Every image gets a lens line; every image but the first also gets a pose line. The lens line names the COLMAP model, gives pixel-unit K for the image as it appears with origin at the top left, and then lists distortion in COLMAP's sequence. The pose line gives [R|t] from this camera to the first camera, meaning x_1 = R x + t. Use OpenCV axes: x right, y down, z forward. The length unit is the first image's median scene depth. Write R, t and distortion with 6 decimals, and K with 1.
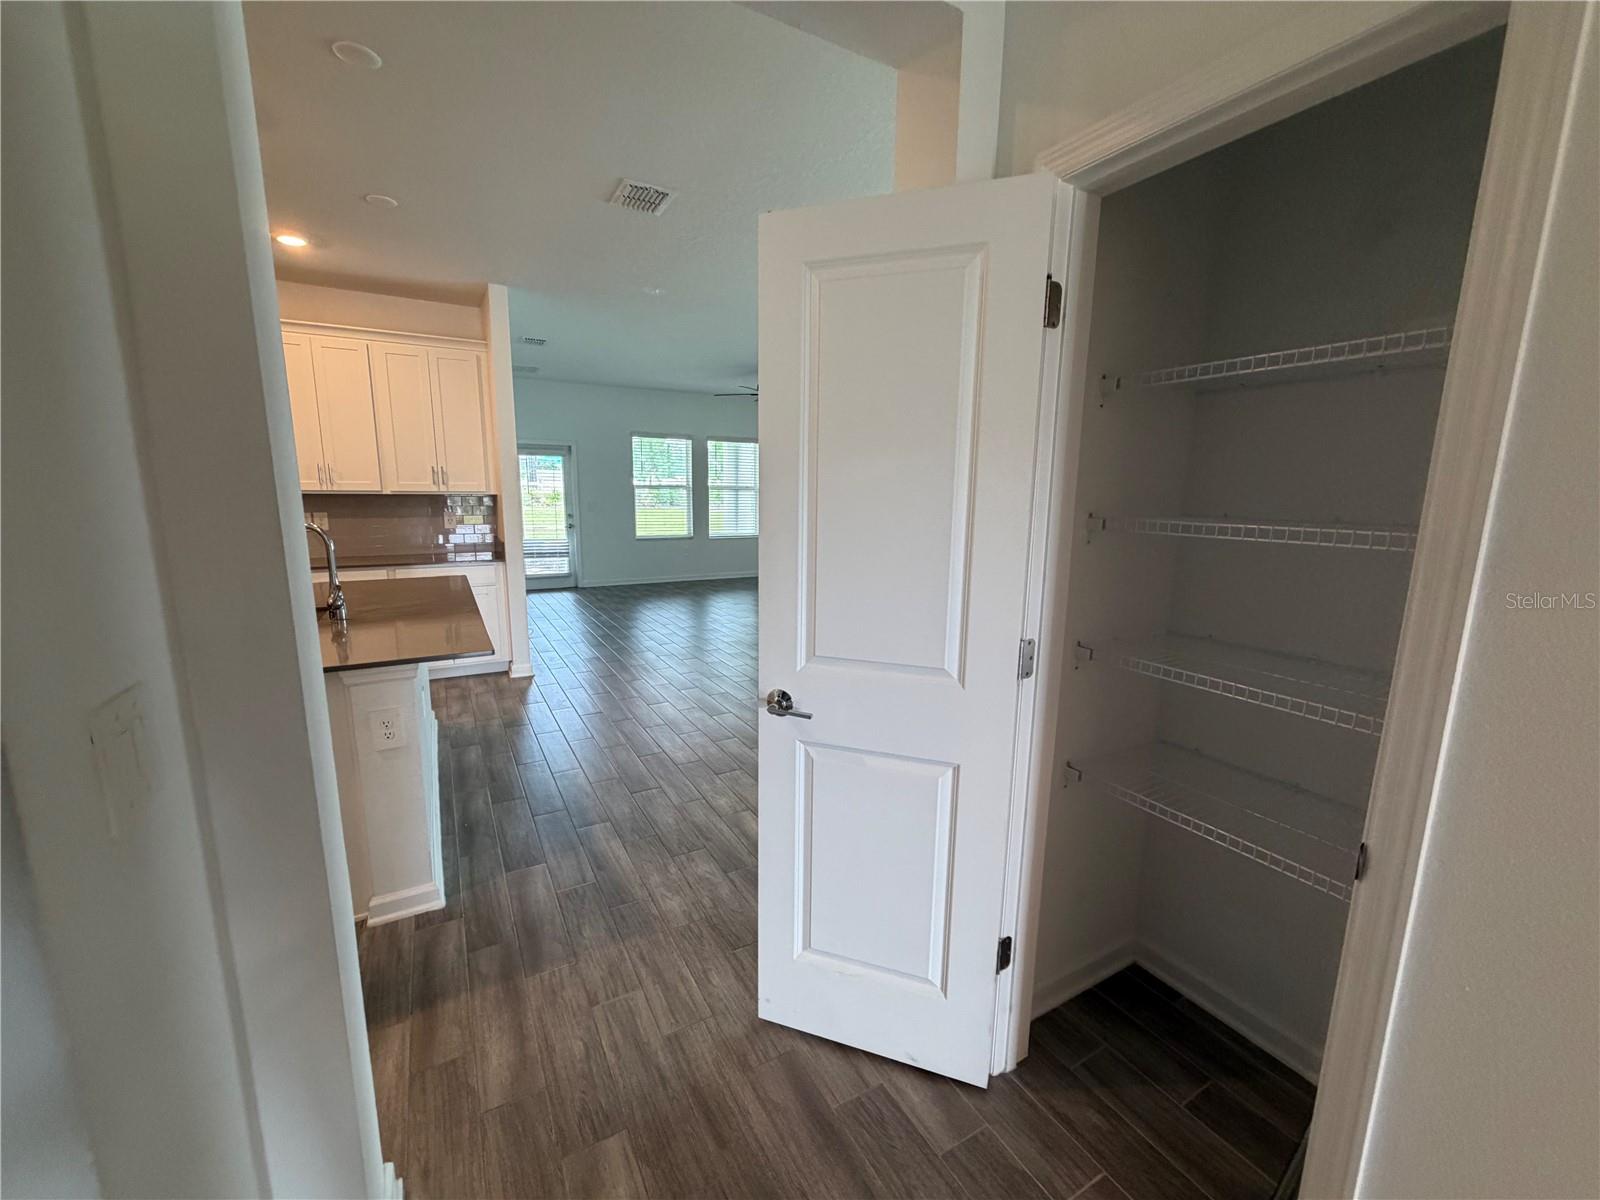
lens RADIAL K [[637.1, 0, 798.4], [0, 637.1, 601.4], [0, 0, 1]] dist [-0.000365, 0.000627]
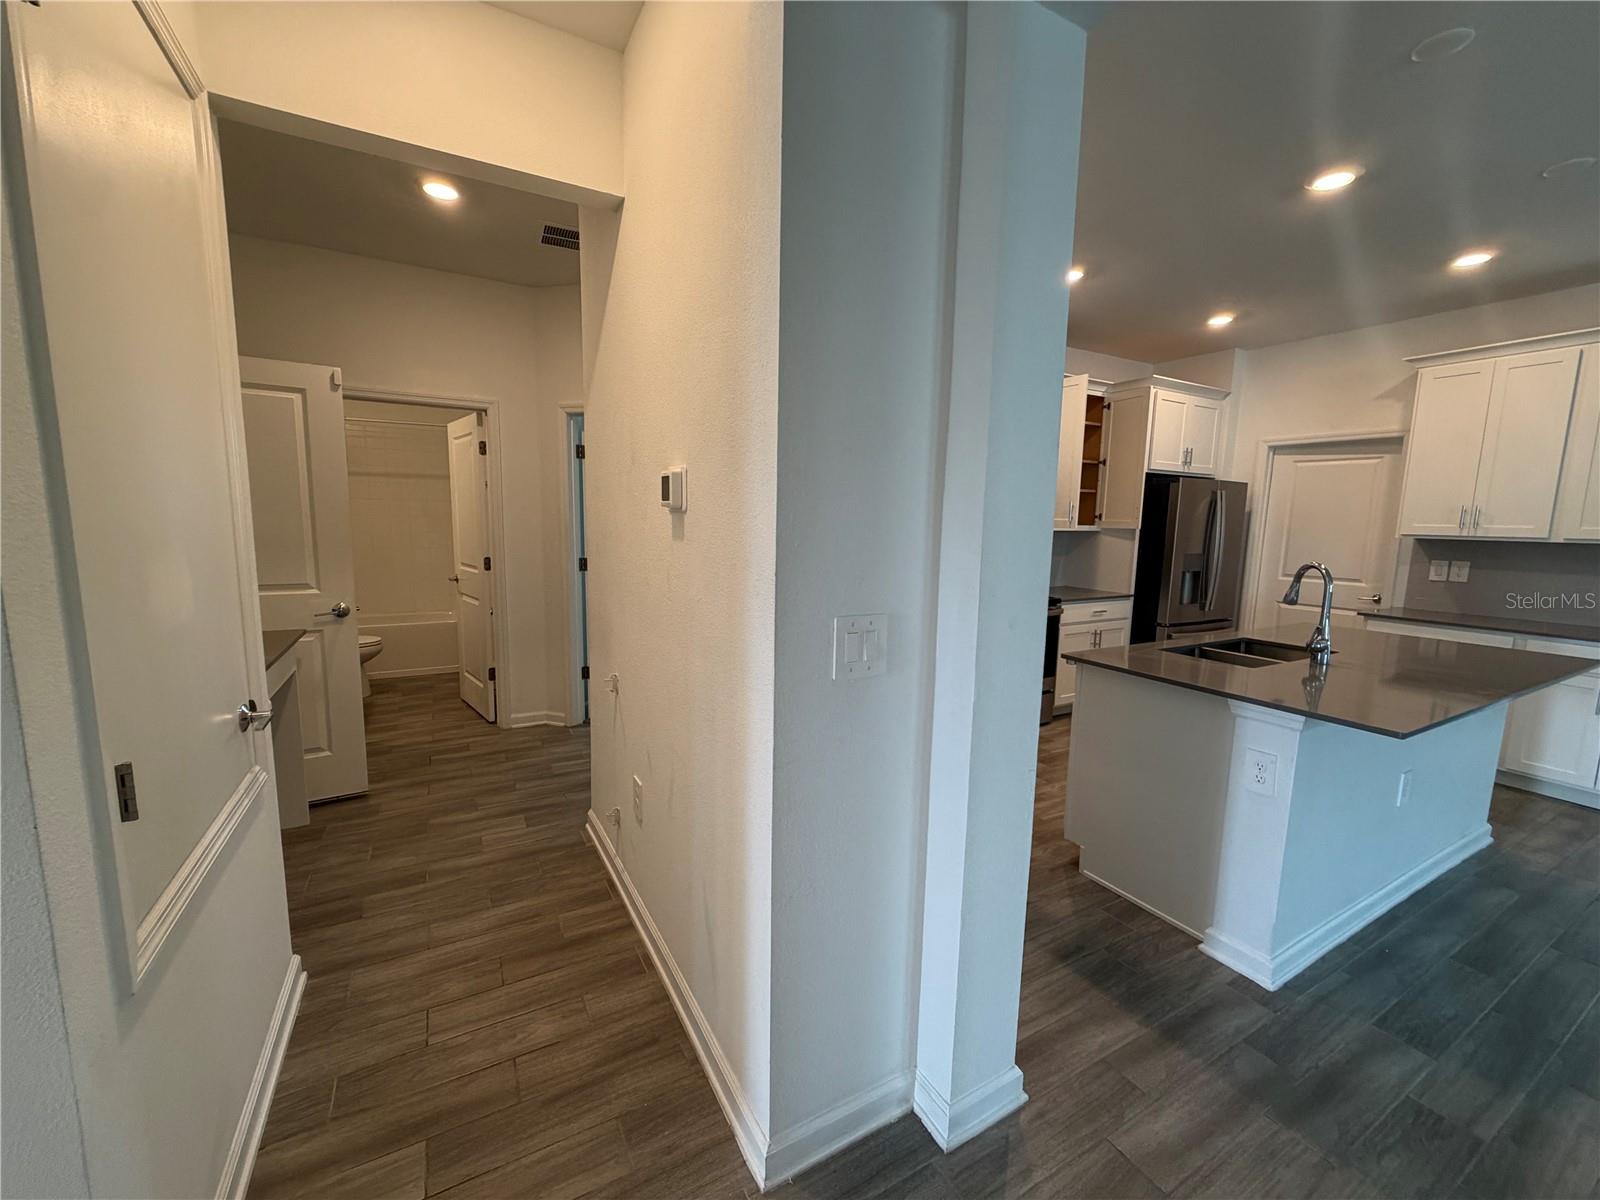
lens RADIAL K [[637.1, 0, 798.4], [0, 637.1, 601.4], [0, 0, 1]] dist [-0.000365, 0.000627]
pose [[-0.009625, 0.116335, -0.993163, 0.135741], [-0.193145, 0.974289, 0.115996, -0.013235], [0.981123, 0.192941, 0.013092, 0.117933]]
